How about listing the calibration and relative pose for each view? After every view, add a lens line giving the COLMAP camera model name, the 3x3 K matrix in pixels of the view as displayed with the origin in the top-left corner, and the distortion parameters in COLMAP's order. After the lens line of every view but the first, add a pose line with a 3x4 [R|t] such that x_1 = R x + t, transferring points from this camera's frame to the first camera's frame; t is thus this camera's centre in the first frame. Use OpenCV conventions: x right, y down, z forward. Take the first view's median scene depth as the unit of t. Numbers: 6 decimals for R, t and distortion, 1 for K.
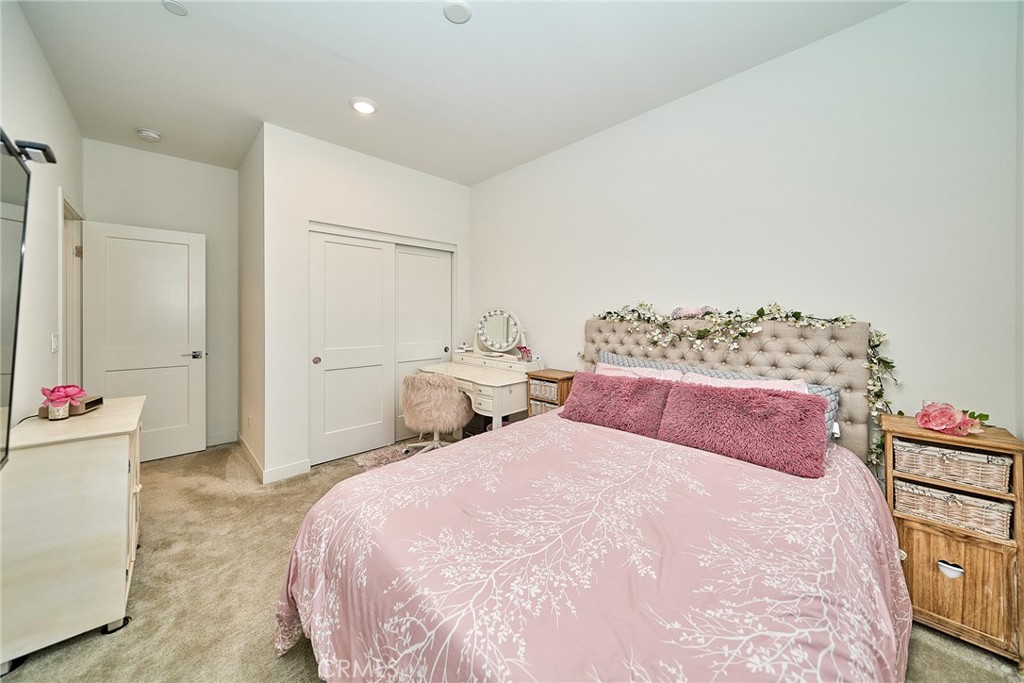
lens RADIAL K [[361.8, 0, 512.6], [0, 361.8, 317.1], [0, 0, 1]] dist [0.000374, -0.000046]
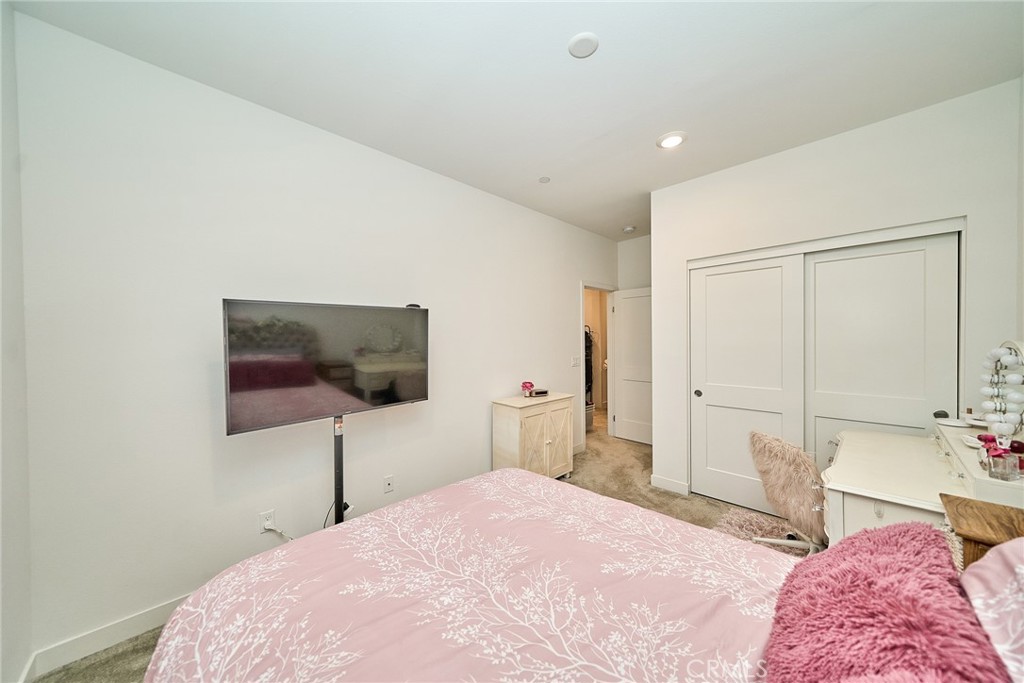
lens RADIAL K [[350.7, 0, 511.2], [0, 350.7, 347.2], [0, 0, 1]] dist [-0.000589, -0.000064]
pose [[-0.002879, 0.021778, -0.999759, 0.825926], [0.002866, 0.999759, 0.021770, -0.064873], [0.999992, -0.002802, -0.002941, 0.845420]]
